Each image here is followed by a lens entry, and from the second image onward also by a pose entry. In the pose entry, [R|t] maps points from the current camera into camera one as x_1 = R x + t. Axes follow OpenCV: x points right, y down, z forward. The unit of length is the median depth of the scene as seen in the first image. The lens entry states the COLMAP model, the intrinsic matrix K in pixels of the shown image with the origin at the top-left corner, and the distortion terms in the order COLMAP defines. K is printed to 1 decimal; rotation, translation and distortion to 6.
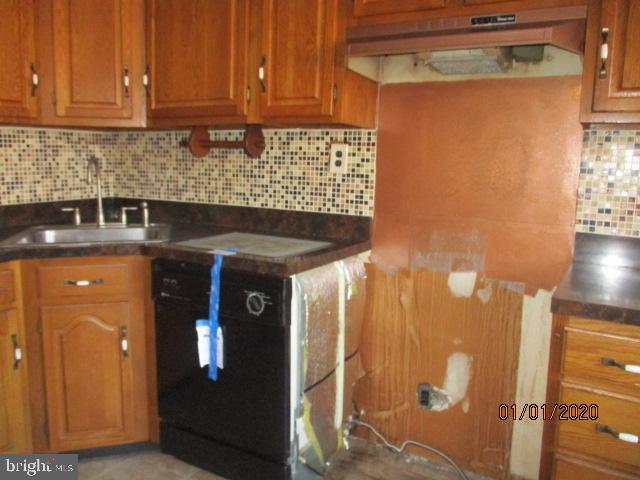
lens RADIAL K [[529.2, 0, 318.3], [0, 529.2, 225.3], [0, 0, 1]] dist [-0.046770, 0.005860]
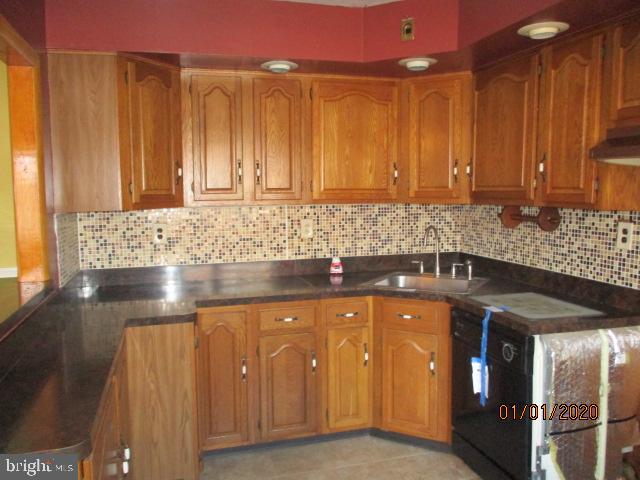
lens RADIAL K [[529.2, 0, 318.3], [0, 529.2, 225.3], [0, 0, 1]] dist [-0.046770, 0.005860]
pose [[0.712768, 0.029739, -0.700769, 0.336690], [-0.074013, 0.996712, -0.032983, -0.065009], [0.697484, 0.075375, 0.712626, -0.201520]]
